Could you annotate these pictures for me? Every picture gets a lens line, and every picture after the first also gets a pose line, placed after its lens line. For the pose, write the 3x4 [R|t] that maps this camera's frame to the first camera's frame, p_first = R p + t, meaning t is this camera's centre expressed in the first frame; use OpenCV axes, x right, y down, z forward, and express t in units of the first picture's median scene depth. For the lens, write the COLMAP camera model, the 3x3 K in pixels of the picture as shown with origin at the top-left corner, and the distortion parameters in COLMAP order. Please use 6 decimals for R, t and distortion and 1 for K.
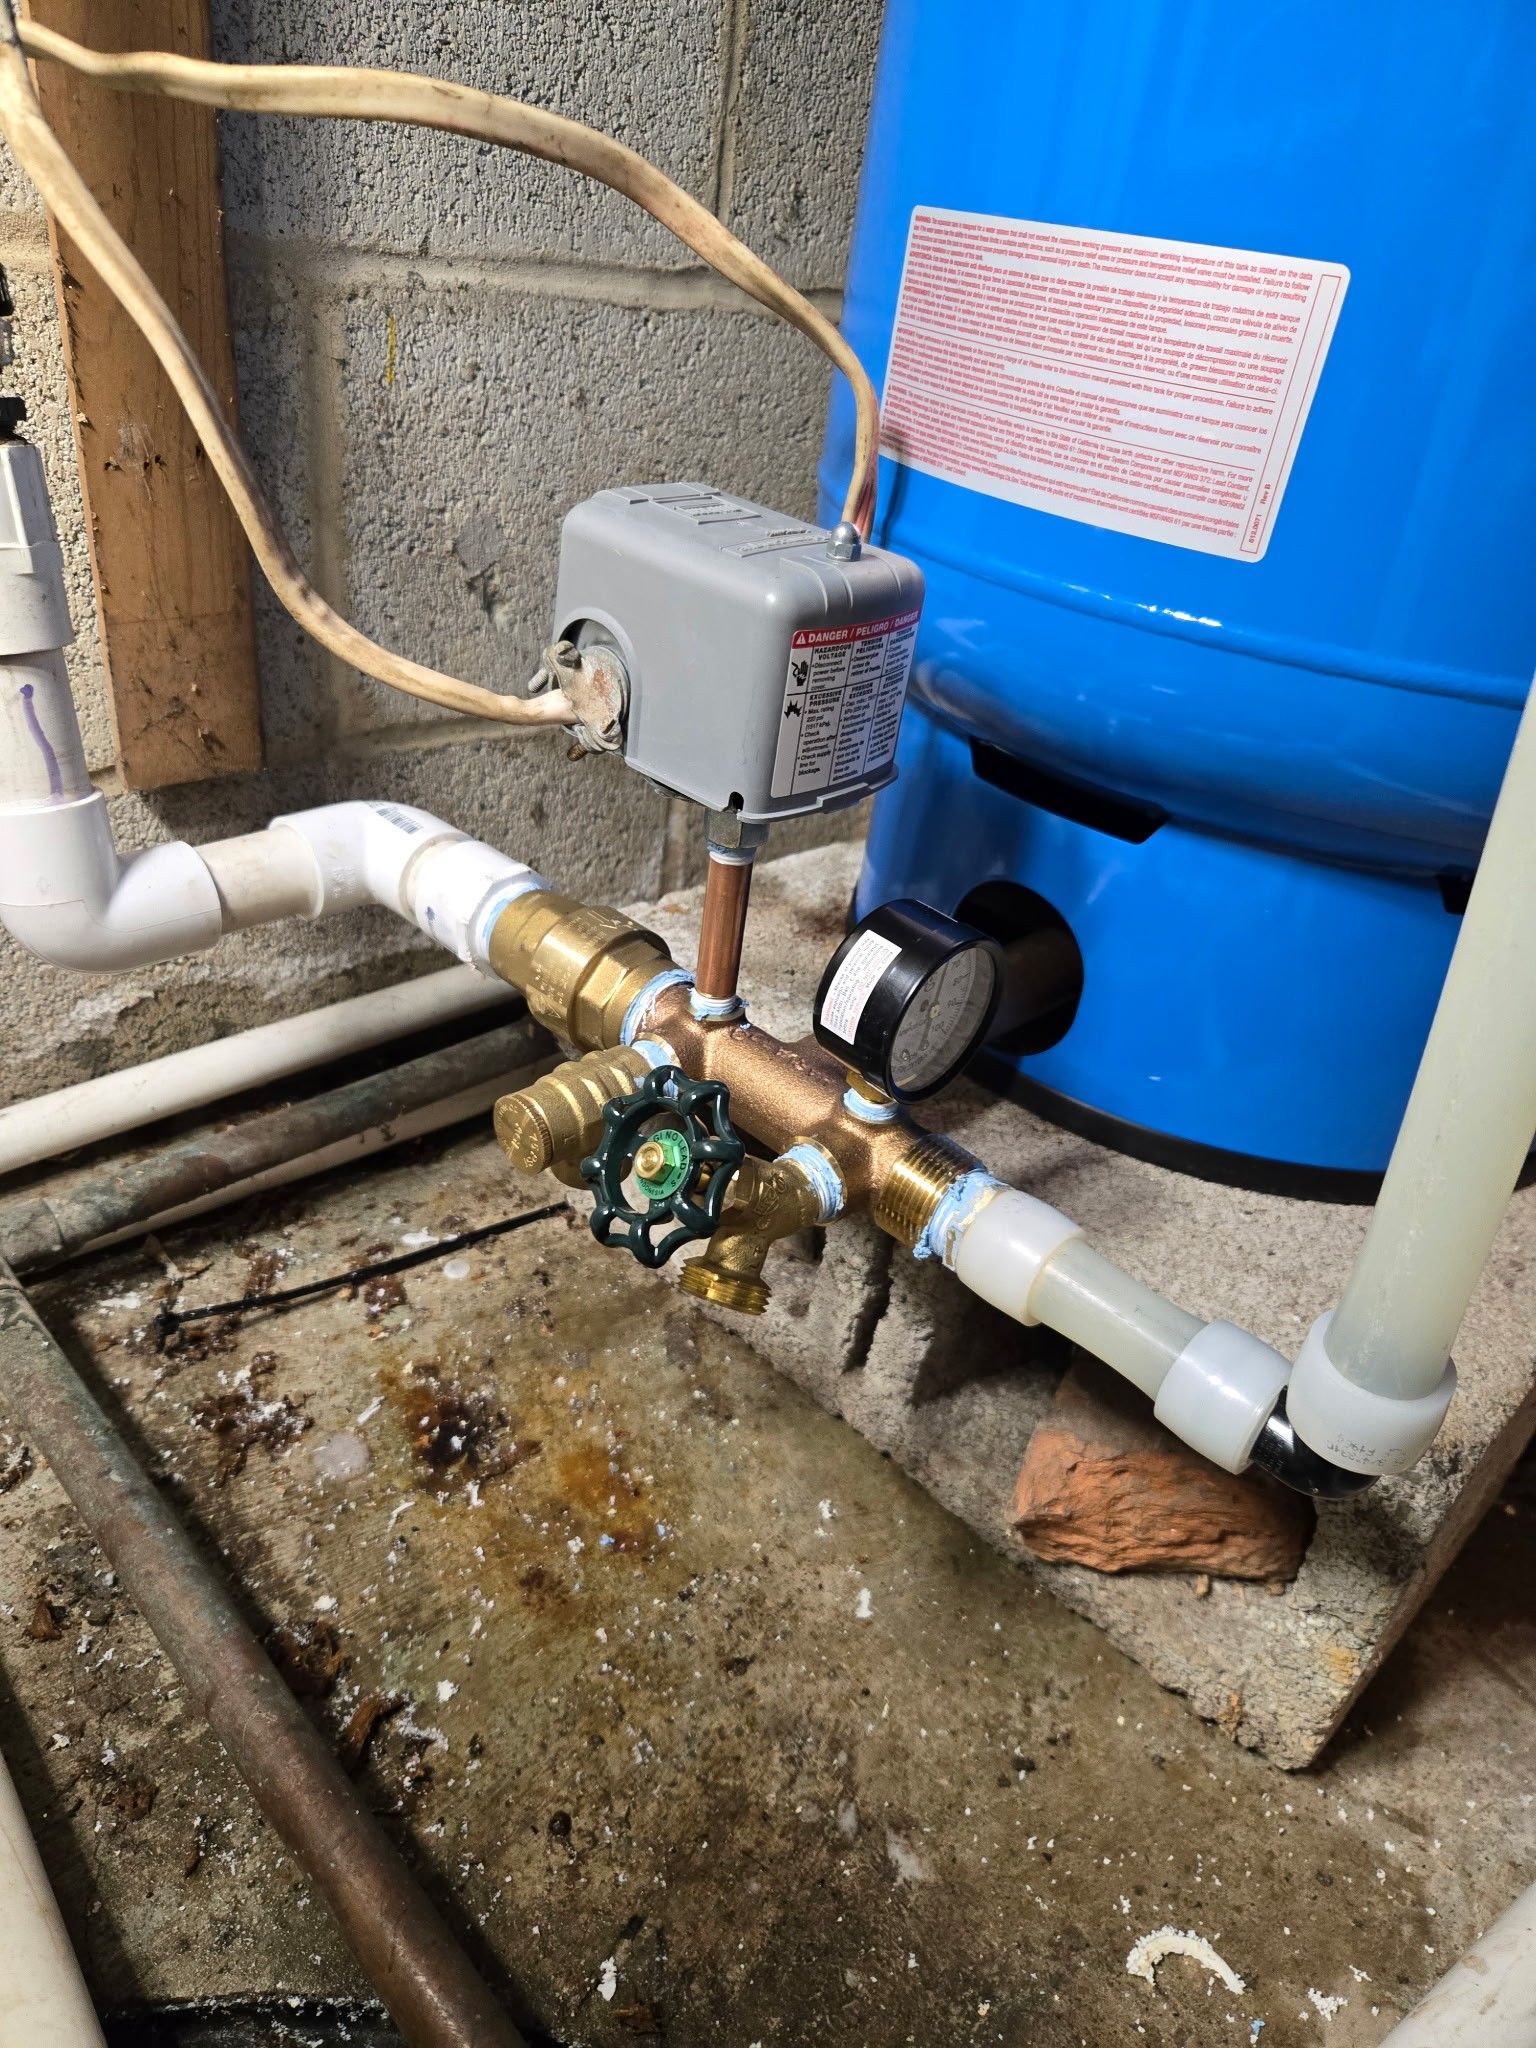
lens RADIAL K [[1387.3, 0, 755.3], [0, 1387.3, 1026.0], [0, 0, 1]] dist [0.064533, -0.061180]
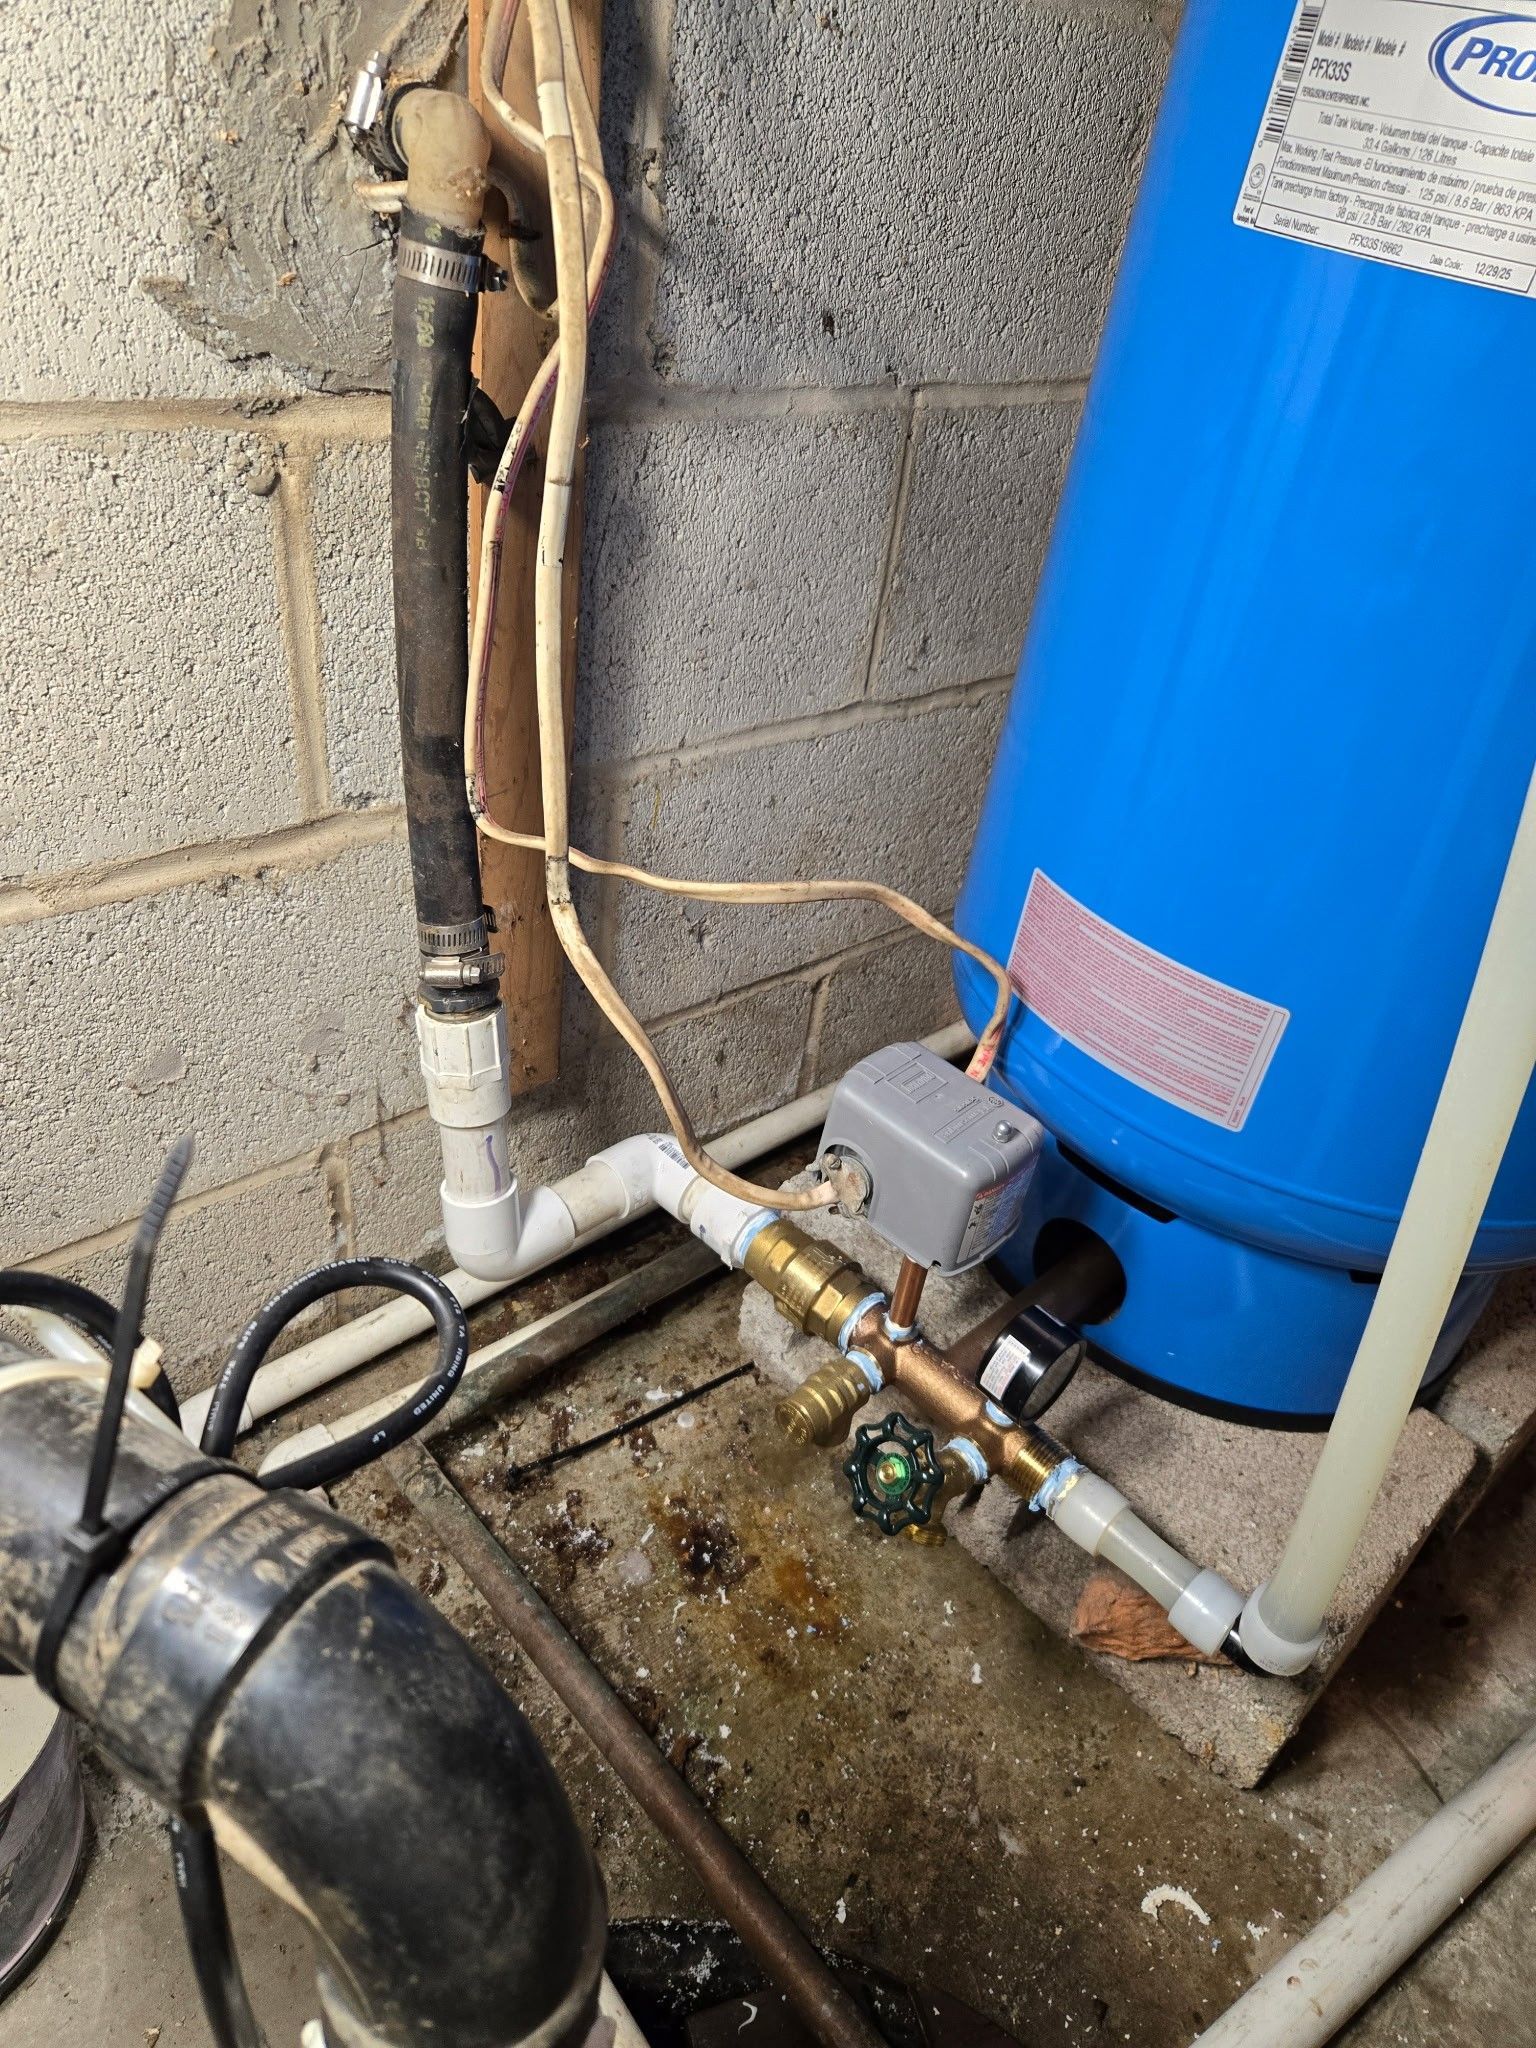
lens RADIAL K [[1369.0, 0, 767.3], [0, 1369.0, 1016.9], [0, 0, 1]] dist [0.079588, -0.068429]
pose [[0.999922, 0.012529, -0.000005, -0.173347], [-0.012507, 0.998181, 0.058981, -0.429810], [0.000744, -0.058976, 0.998259, -0.535902]]
